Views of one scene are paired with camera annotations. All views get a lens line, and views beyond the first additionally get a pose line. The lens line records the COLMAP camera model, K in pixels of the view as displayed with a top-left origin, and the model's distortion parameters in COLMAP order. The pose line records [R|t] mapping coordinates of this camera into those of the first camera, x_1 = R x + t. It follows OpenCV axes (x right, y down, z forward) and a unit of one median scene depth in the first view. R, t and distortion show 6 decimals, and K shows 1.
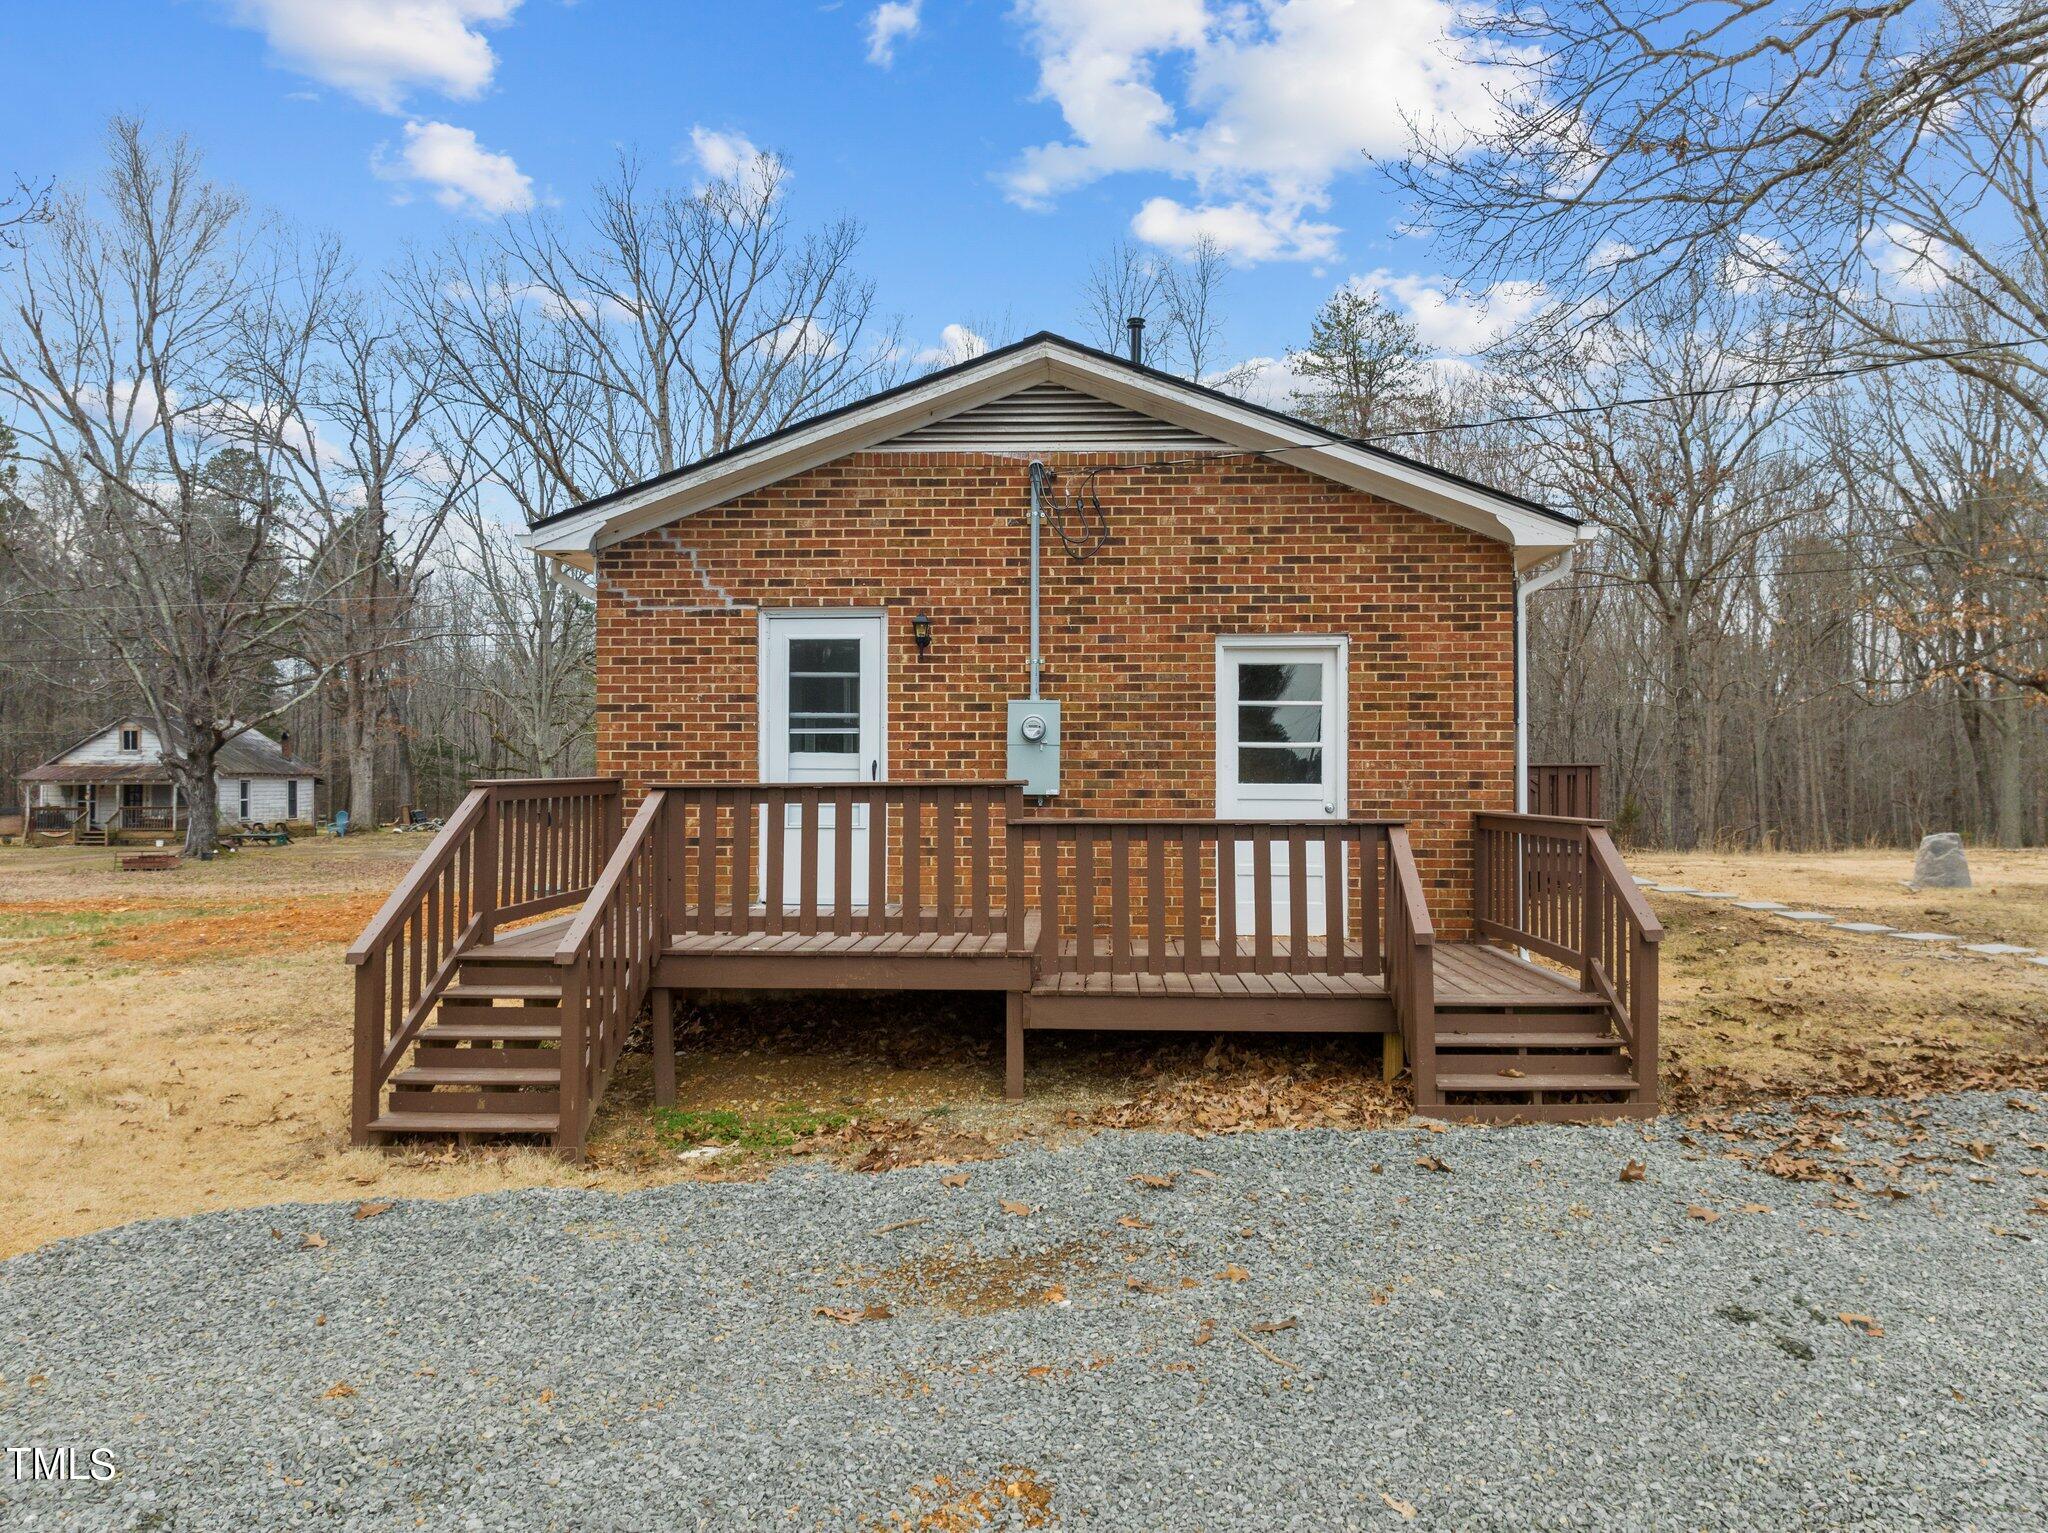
lens RADIAL K [[1420.9, 0, 1024.0], [0, 1420.9, 766.5], [0, 0, 1]] dist [-0.003585, -0.000376]
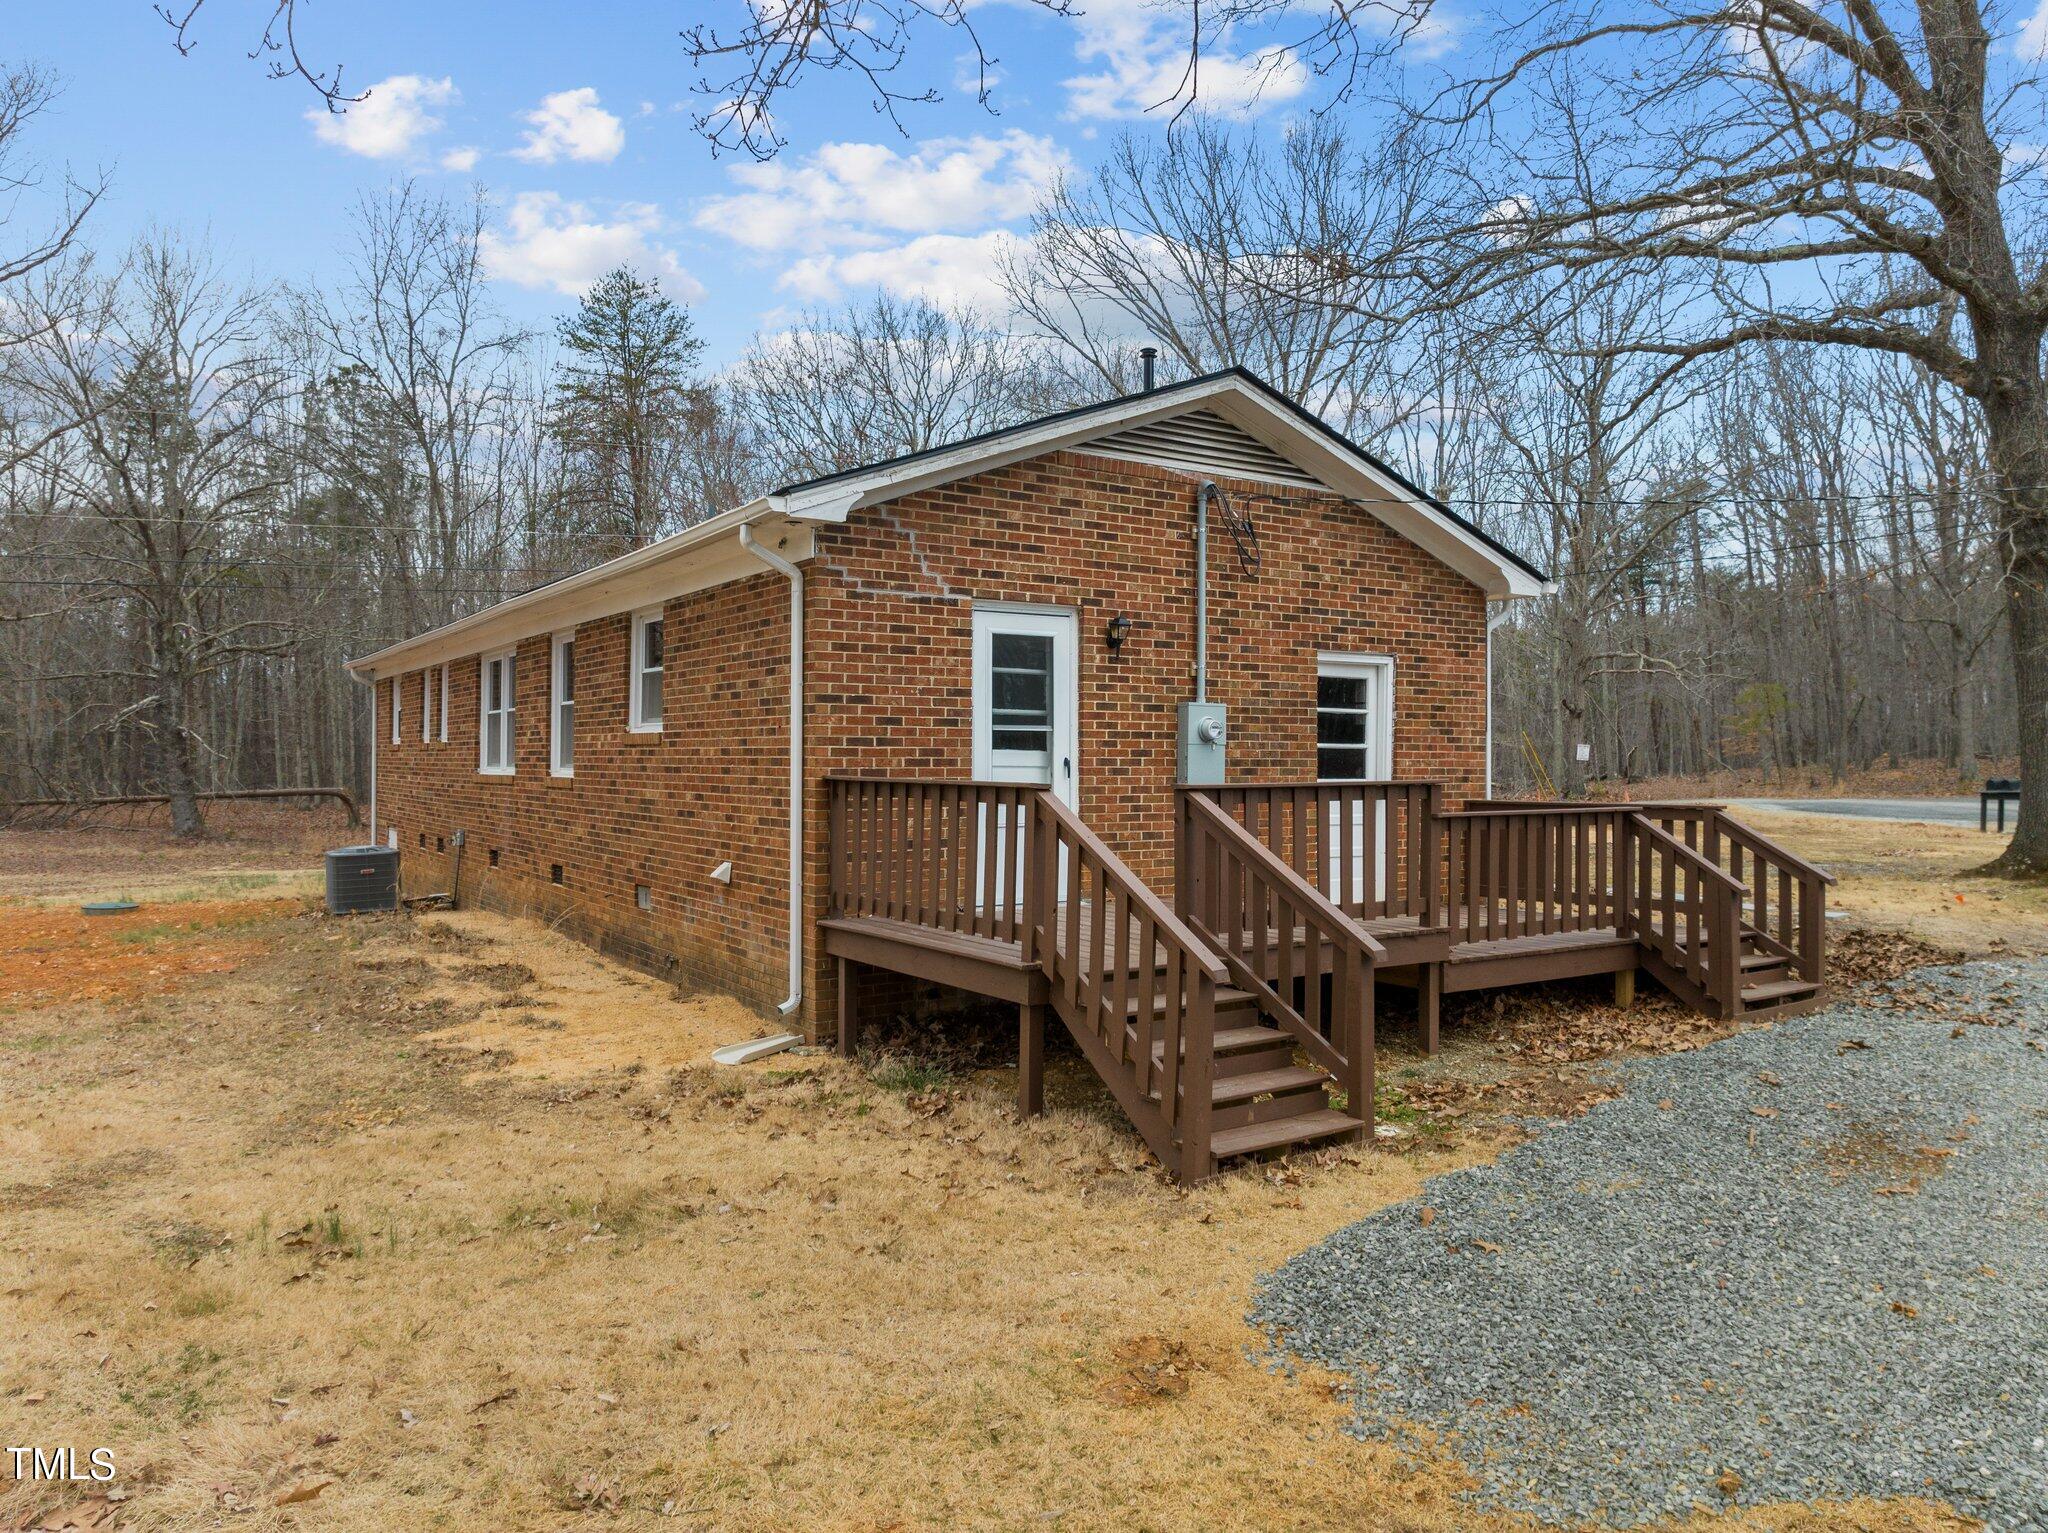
lens RADIAL K [[1420.9, 0, 1024.0], [0, 1420.9, 766.5], [0, 0, 1]] dist [-0.000135, -0.000942]
pose [[0.808328, -0.000252, 0.588733, -0.726277], [-0.002809, 0.999987, 0.004286, -0.002579], [-0.588726, -0.005118, 0.808316, 0.203850]]
